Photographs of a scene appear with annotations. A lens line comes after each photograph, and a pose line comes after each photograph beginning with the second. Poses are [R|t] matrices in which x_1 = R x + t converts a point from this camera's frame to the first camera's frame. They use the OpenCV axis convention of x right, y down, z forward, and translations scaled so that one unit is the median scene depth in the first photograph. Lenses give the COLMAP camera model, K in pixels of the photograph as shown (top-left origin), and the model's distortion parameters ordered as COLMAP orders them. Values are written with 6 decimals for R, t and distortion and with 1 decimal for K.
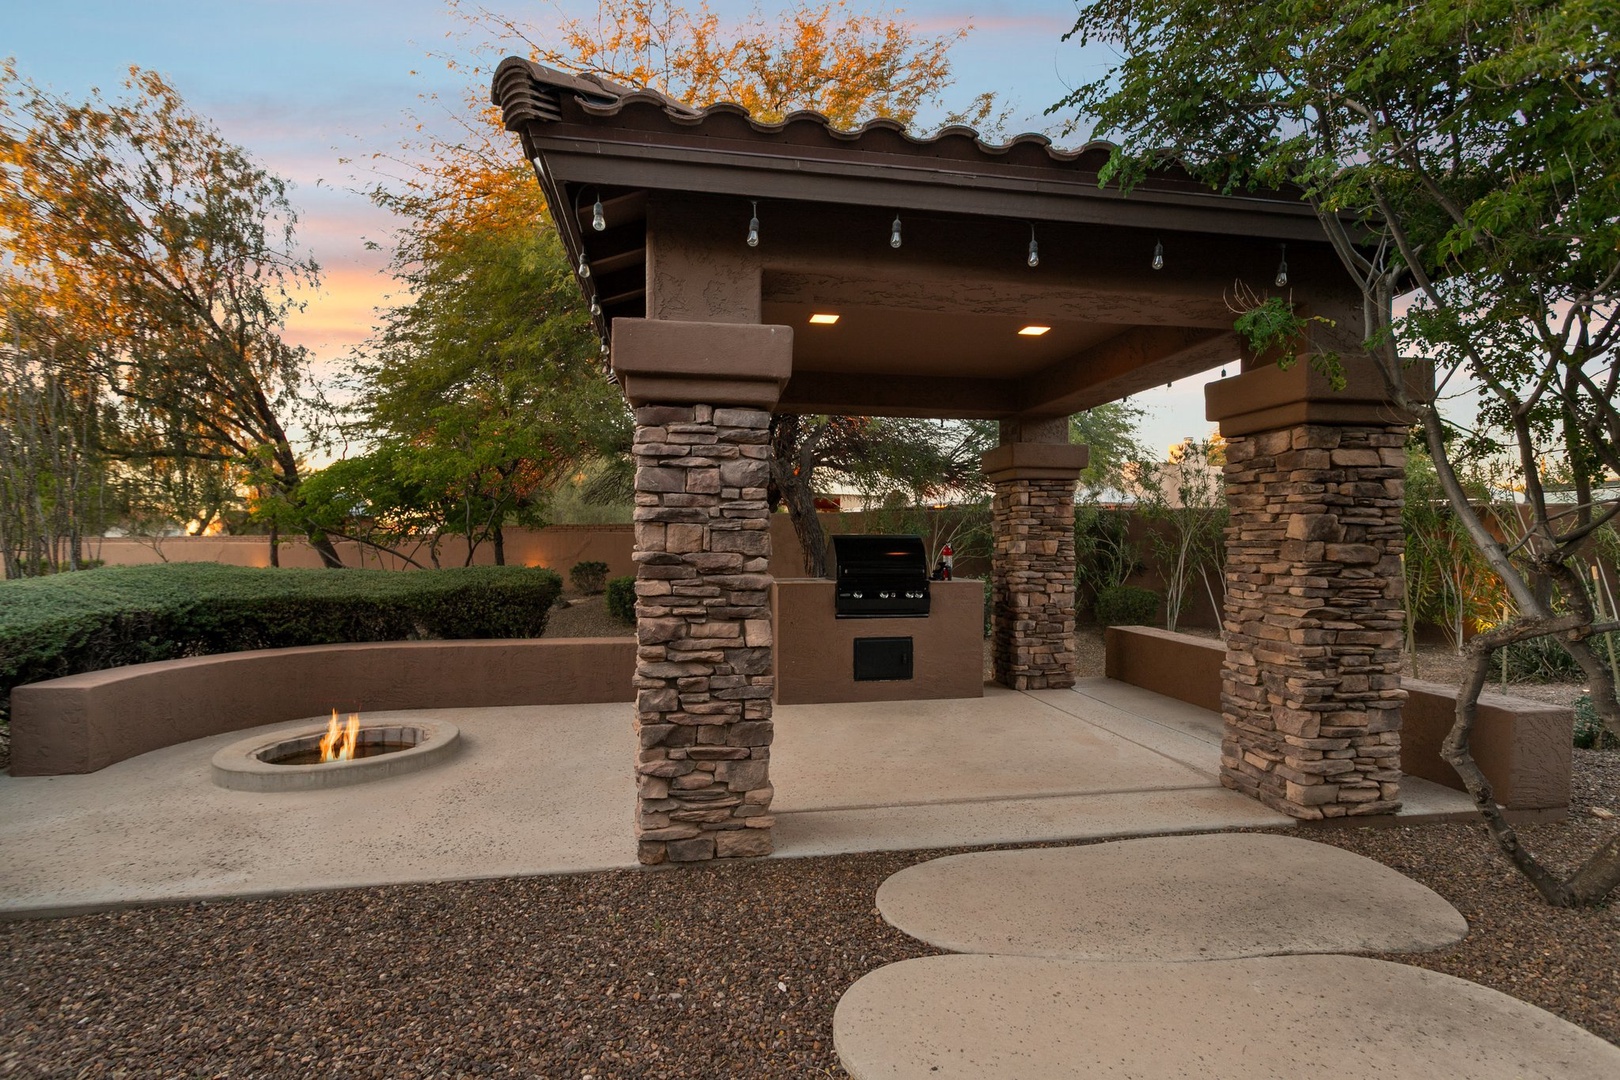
lens RADIAL K [[763.7, 0, 811.5], [0, 763.7, 543.4], [0, 0, 1]] dist [-0.004075, 0.000990]
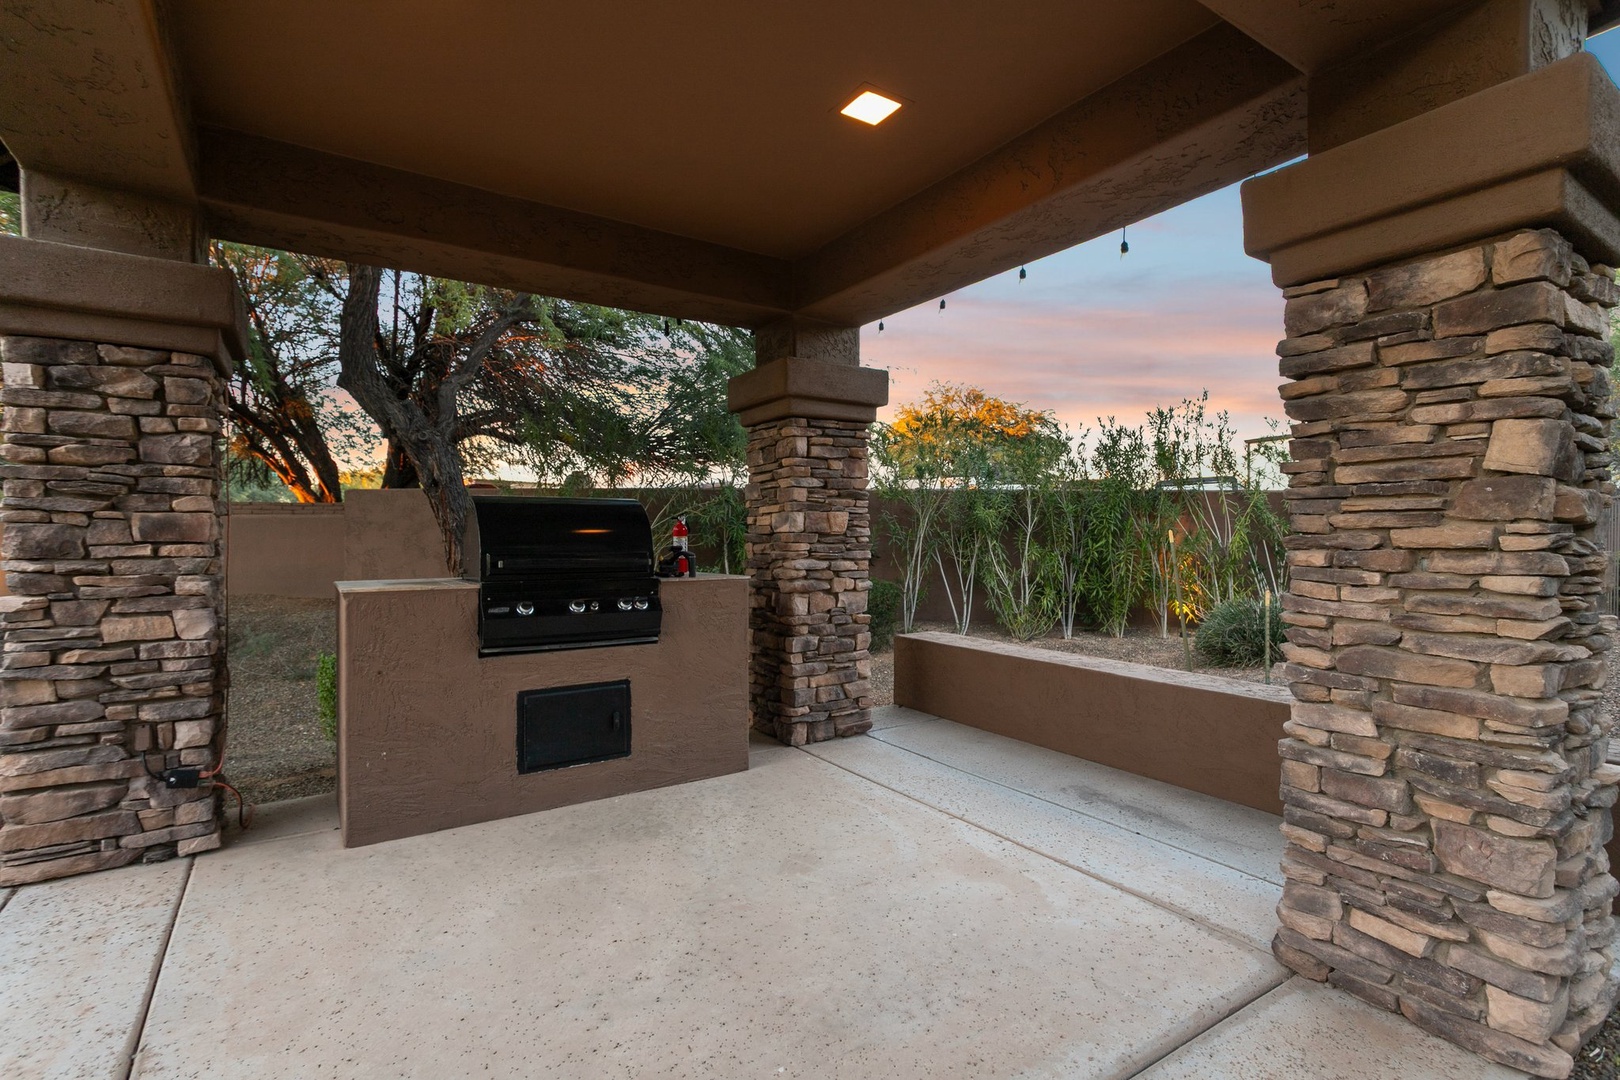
lens RADIAL K [[763.7, 0, 811.8], [0, 763.7, 539.9], [0, 0, 1]] dist [-0.004075, 0.000990]
pose [[0.916178, -0.005749, 0.400730, 0.031105], [0.004498, 0.999982, 0.004062, 0.018497], [-0.400746, -0.001920, 0.916187, 0.435438]]
